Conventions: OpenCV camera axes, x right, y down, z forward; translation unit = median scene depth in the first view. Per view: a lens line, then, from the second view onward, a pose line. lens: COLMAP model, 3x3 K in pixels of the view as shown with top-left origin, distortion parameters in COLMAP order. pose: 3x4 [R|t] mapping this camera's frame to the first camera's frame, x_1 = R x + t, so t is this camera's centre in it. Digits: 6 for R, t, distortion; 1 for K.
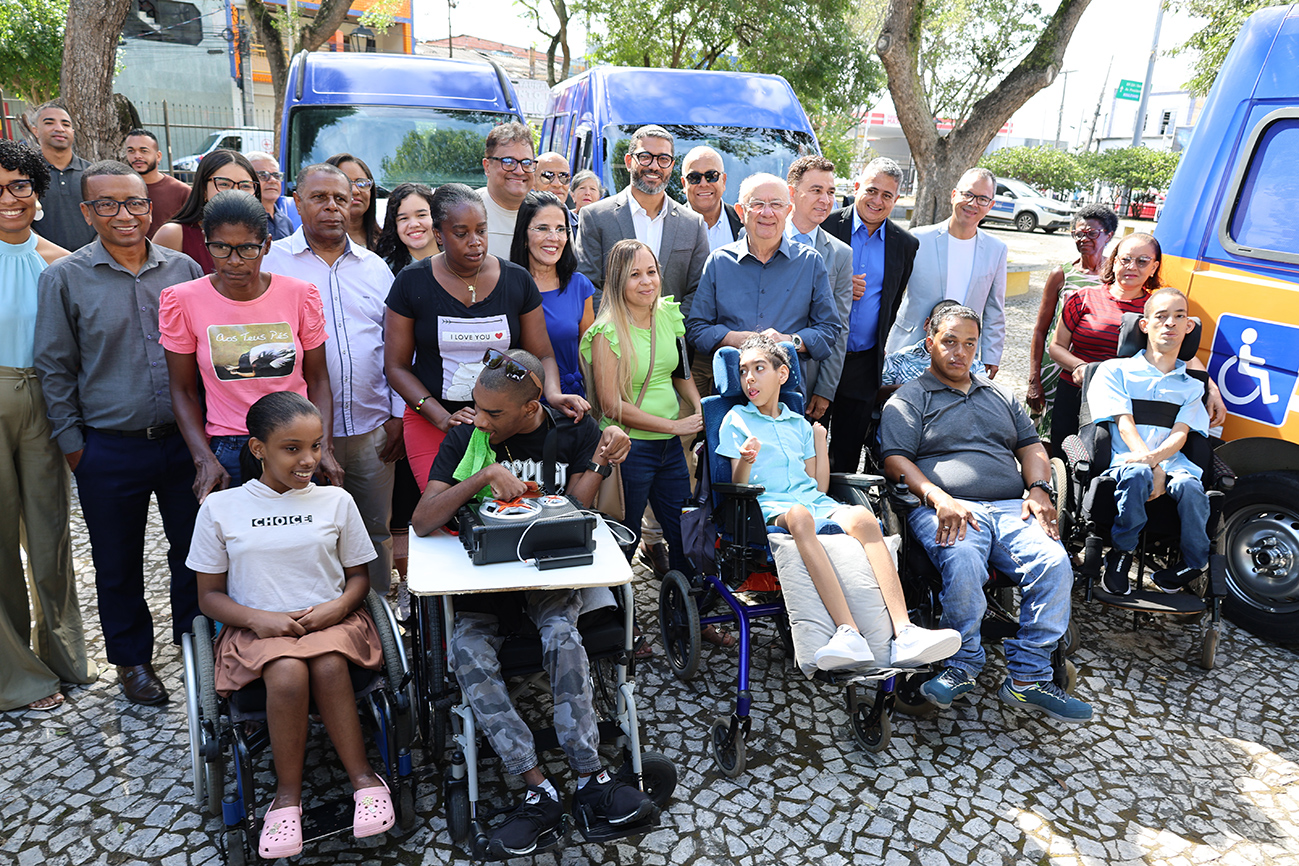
lens RADIAL K [[884.9, 0, 656.4], [0, 884.9, 432.9], [0, 0, 1]] dist [-0.006199, 0.002645]
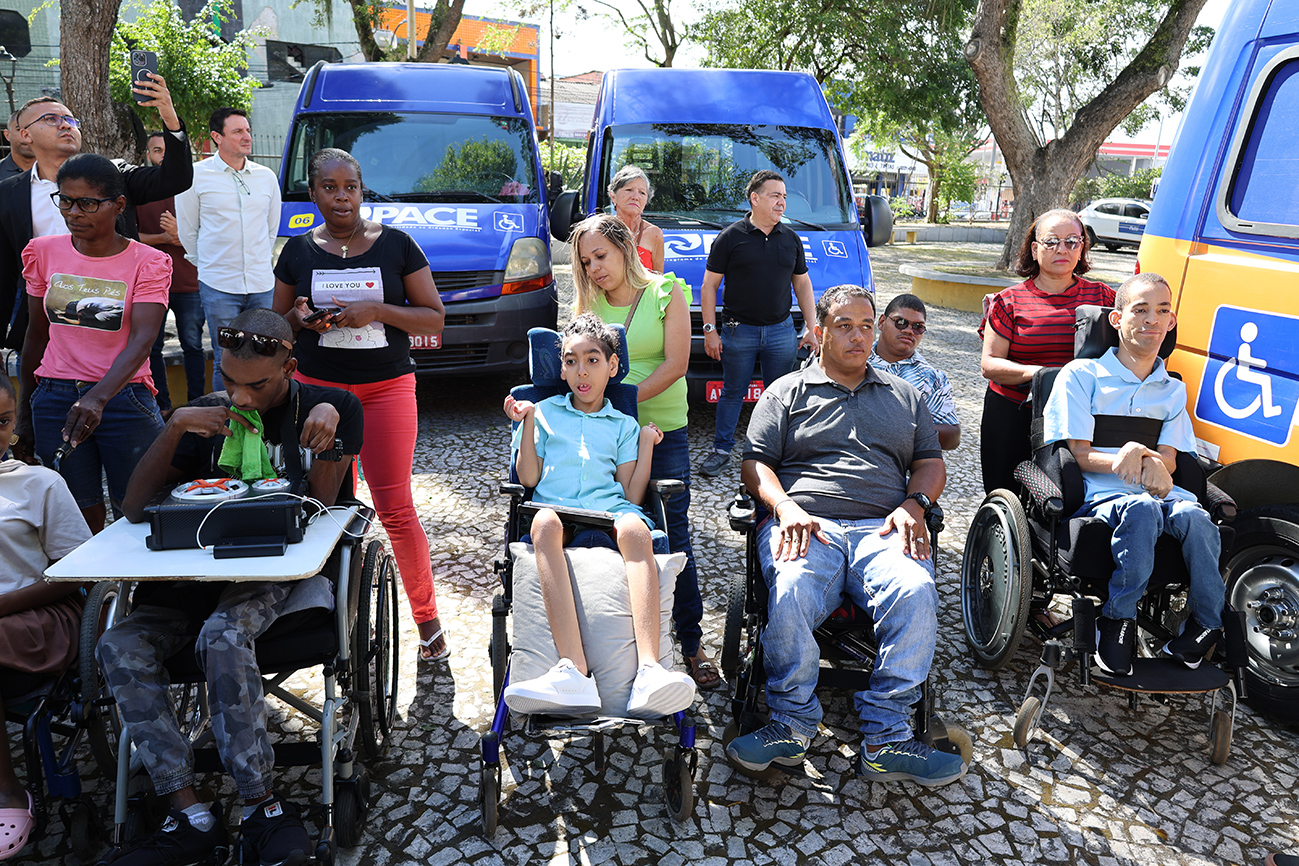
lens RADIAL K [[884.9, 0, 653.3], [0, 884.9, 431.5], [0, 0, 1]] dist [-0.006199, 0.002645]
pose [[0.988215, 0.026585, -0.150744, 0.318018], [-0.031996, 0.998924, -0.033581, 0.028244], [0.149689, 0.038008, 0.988002, 0.165686]]
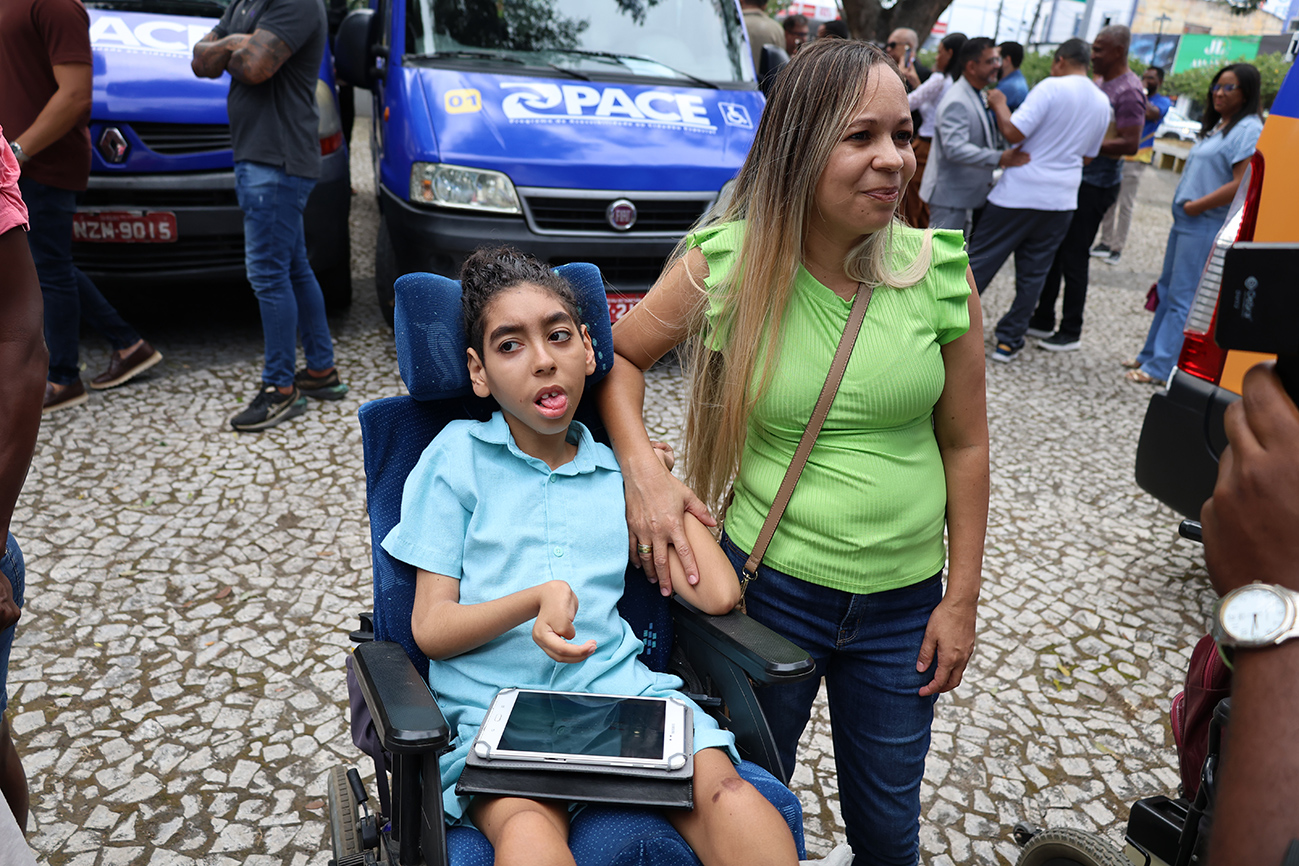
lens RADIAL K [[884.9, 0, 674.3], [0, 884.9, 444.2], [0, 0, 1]] dist [-0.006199, 0.002645]
pose [[0.993523, 0.002443, 0.113606, 0.142993], [-0.016036, 0.992777, 0.118896, -0.077745], [-0.112495, -0.119947, 0.986386, 0.610976]]
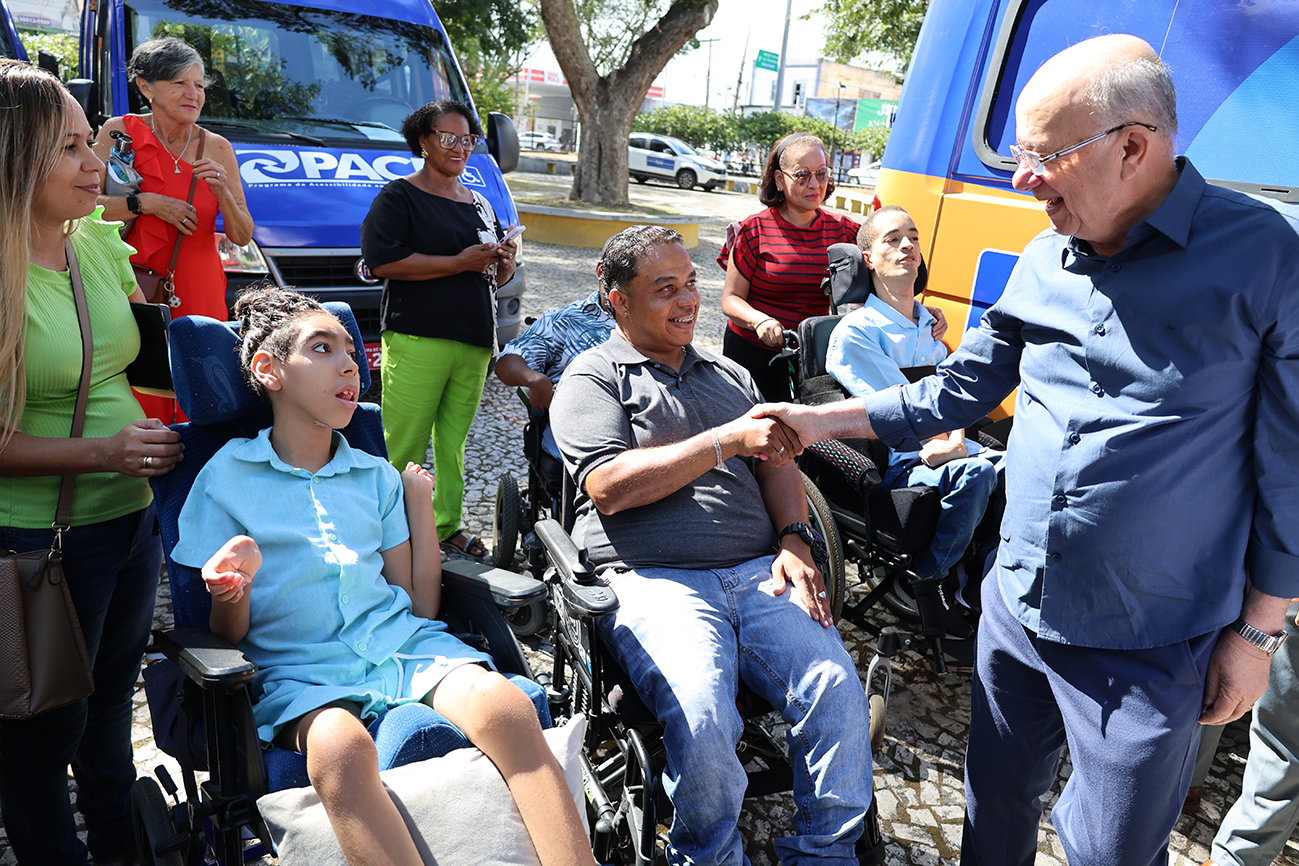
lens RADIAL K [[884.9, 0, 654.6], [0, 884.9, 431.7], [0, 0, 1]] dist [-0.006199, 0.002645]
pose [[0.936819, -0.076507, 0.341346, 0.141451], [0.062501, 0.996697, 0.051862, -0.047139], [-0.344187, -0.027251, 0.938506, 0.485486]]
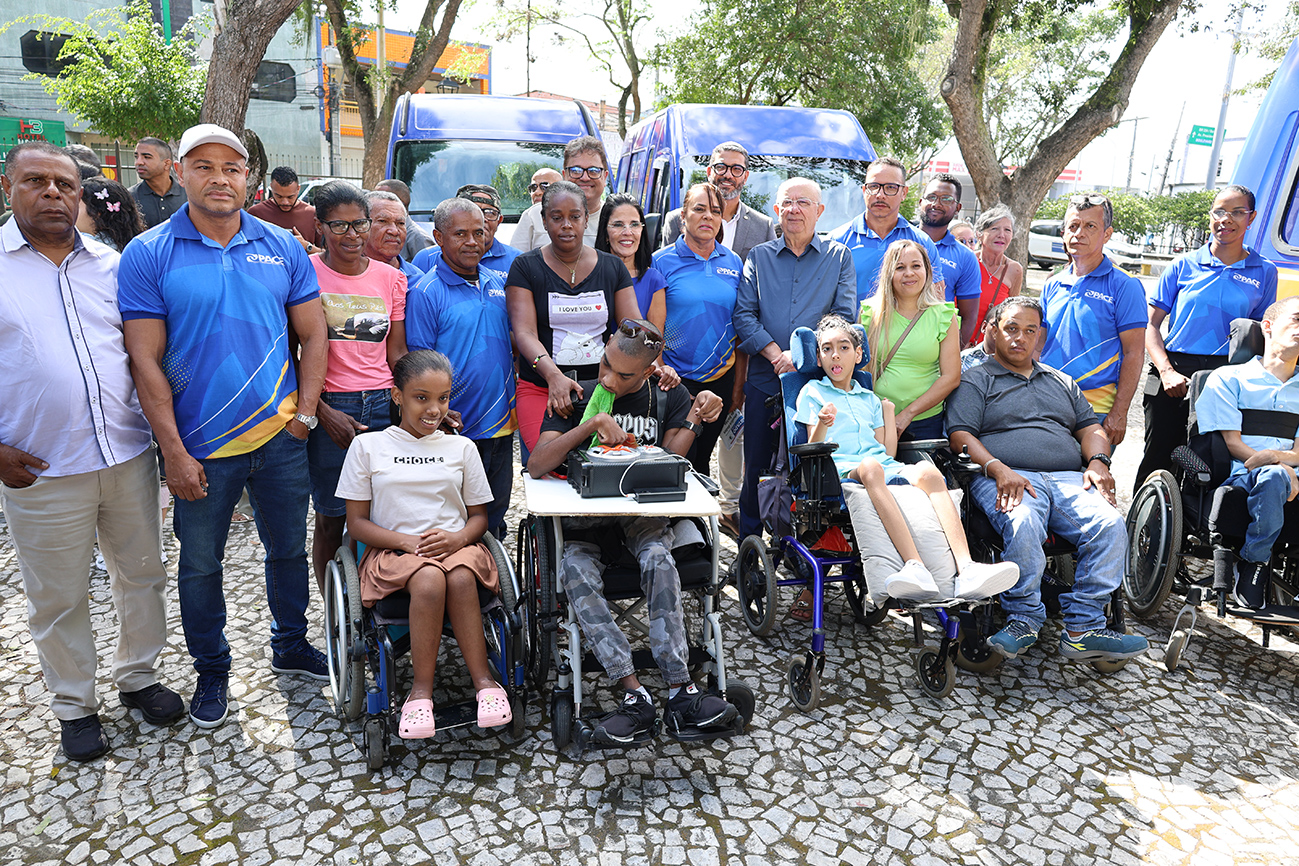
lens RADIAL K [[884.9, 0, 659.0], [0, 884.9, 433.1], [0, 0, 1]] dist [-0.006199, 0.002645]
pose [[0.997732, 0.010774, -0.066447, -0.025307], [-0.014301, 0.998501, -0.052833, 0.094744], [0.065778, 0.053663, 0.996390, -0.107001]]
